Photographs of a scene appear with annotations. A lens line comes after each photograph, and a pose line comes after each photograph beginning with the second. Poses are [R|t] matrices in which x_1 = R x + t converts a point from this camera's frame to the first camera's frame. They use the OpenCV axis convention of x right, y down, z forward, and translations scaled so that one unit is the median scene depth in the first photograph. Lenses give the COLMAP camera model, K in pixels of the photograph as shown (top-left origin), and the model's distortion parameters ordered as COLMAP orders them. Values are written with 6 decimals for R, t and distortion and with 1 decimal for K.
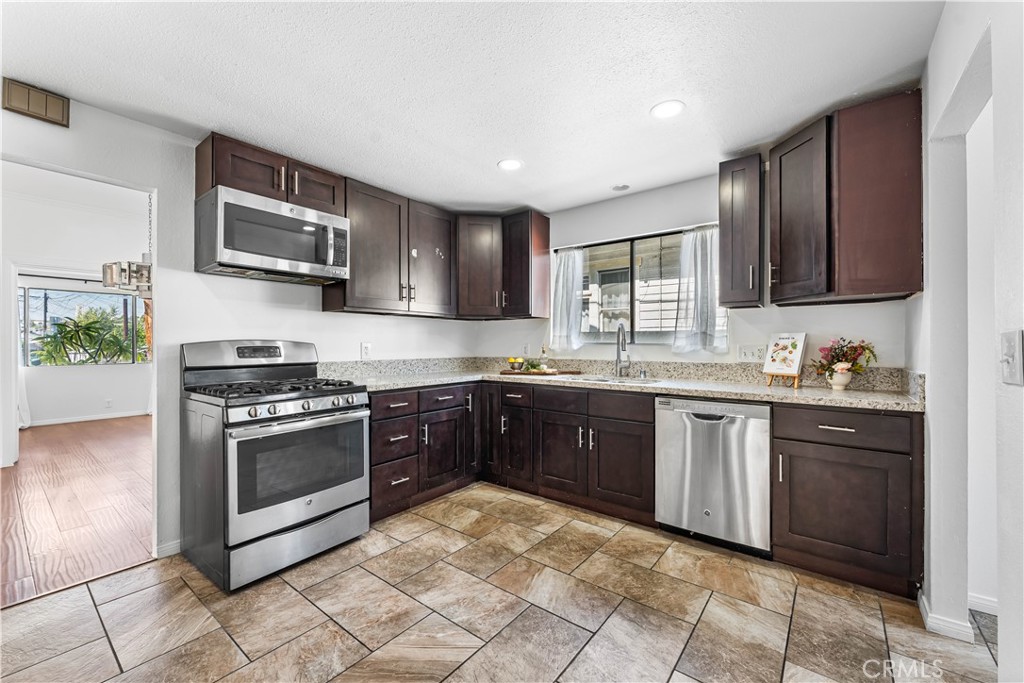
lens RADIAL K [[413.8, 0, 499.3], [0, 413.8, 342.2], [0, 0, 1]] dist [0.001177, -0.000844]
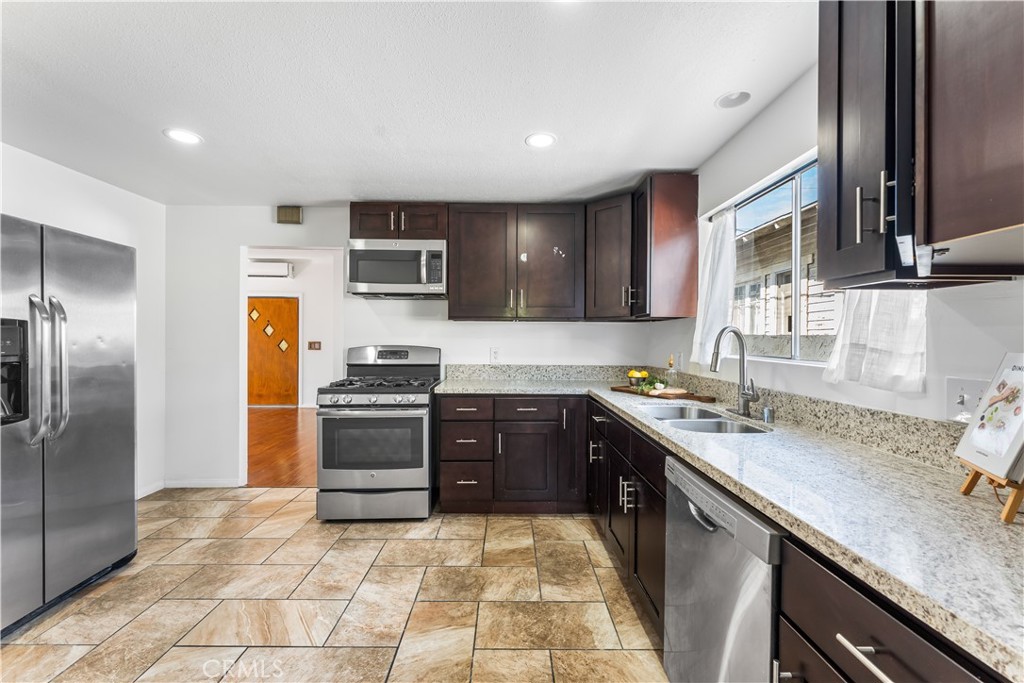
lens RADIAL K [[413.8, 0, 511.7], [0, 413.8, 341.5], [0, 0, 1]] dist [0.001177, -0.000844]
pose [[0.631992, 0.009536, -0.774916, 0.593710], [-0.004415, 0.999952, 0.008705, -0.027782], [0.774962, -0.002080, 0.632004, 0.398696]]
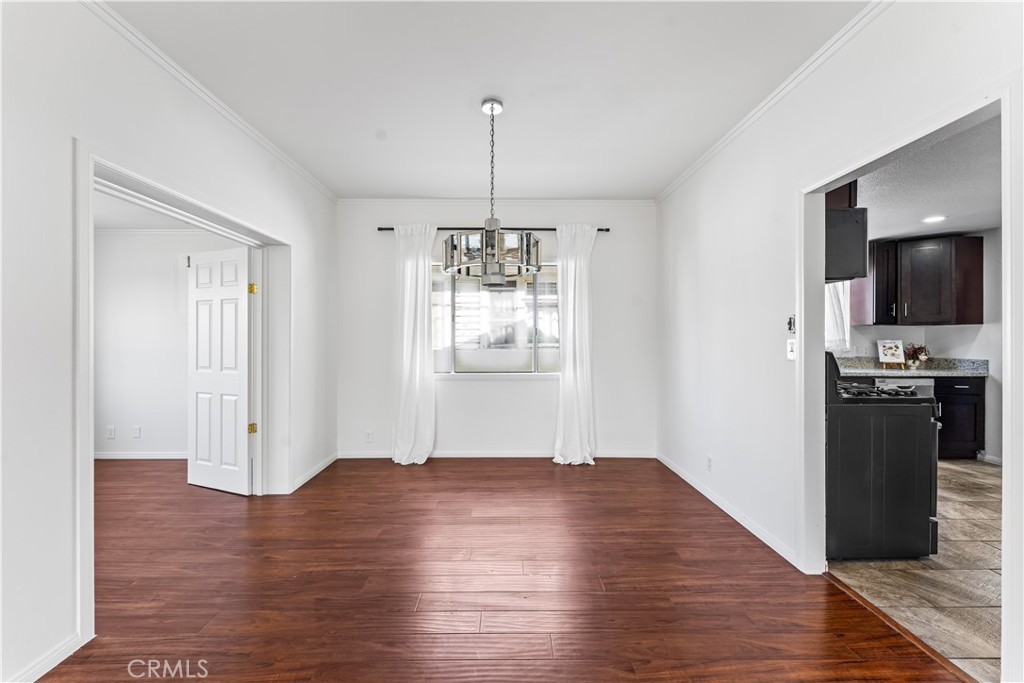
lens RADIAL K [[408.6, 0, 508.1], [0, 408.6, 339.4], [0, 0, 1]] dist [0.000344, -0.000880]
pose [[0.778416, 0.001950, 0.627746, -1.546519], [-0.004777, 0.999985, 0.002817, -0.019604], [-0.627731, -0.005191, 0.778413, 0.554937]]
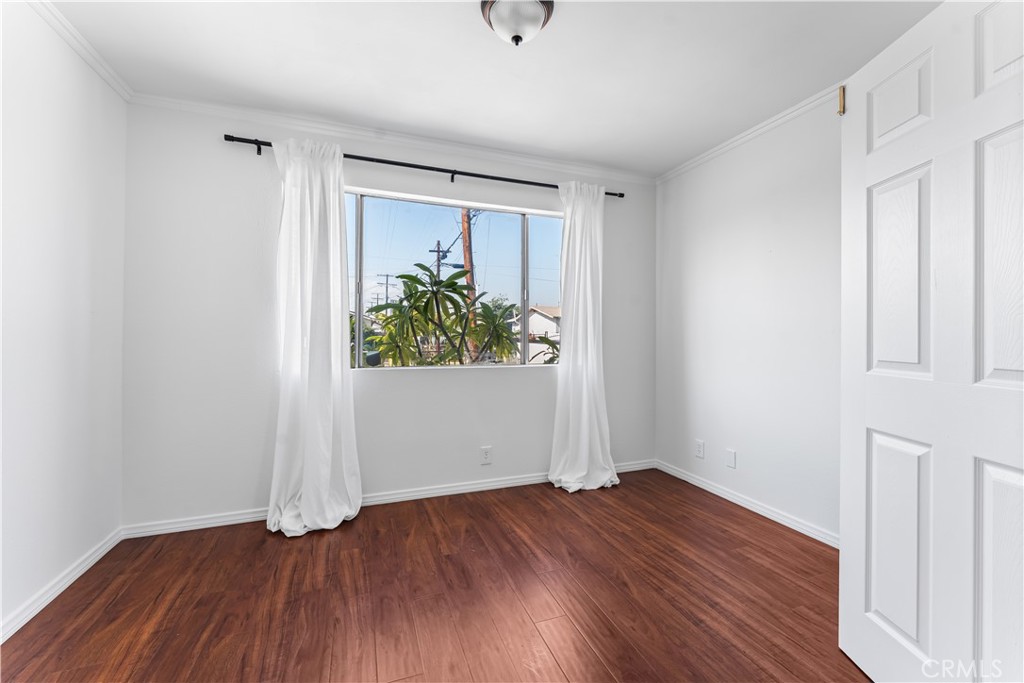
lens RADIAL K [[413.8, 0, 506.9], [0, 413.8, 333.6], [0, 0, 1]] dist [0.001177, -0.000844]
pose [[0.852131, 0.004913, -0.523306, -1.606997], [-0.003965, 0.999988, 0.002931, 0.038808], [0.523314, -0.000423, 0.852140, 1.469652]]
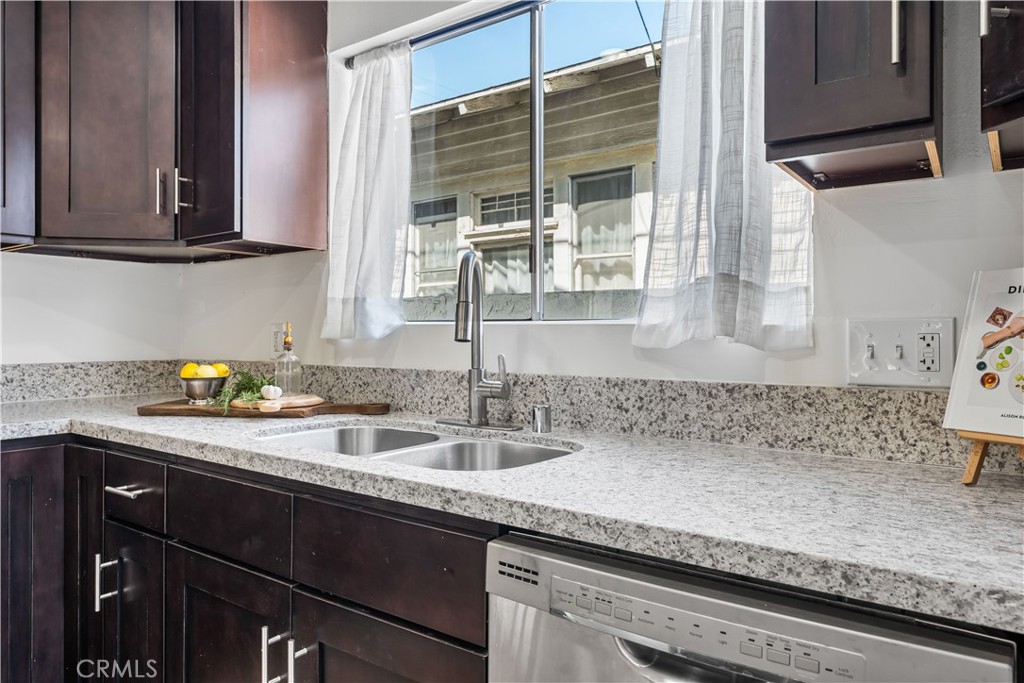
lens RADIAL K [[676.9, 0, 500.6], [0, 676.9, 326.8], [0, 0, 1]] dist [-0.002761, 0.000814]
pose [[0.999605, -0.000213, 0.028097, 0.321608], [0.000384, 0.999982, -0.006066, 0.013425], [-0.028095, 0.006074, 0.999587, 0.536688]]
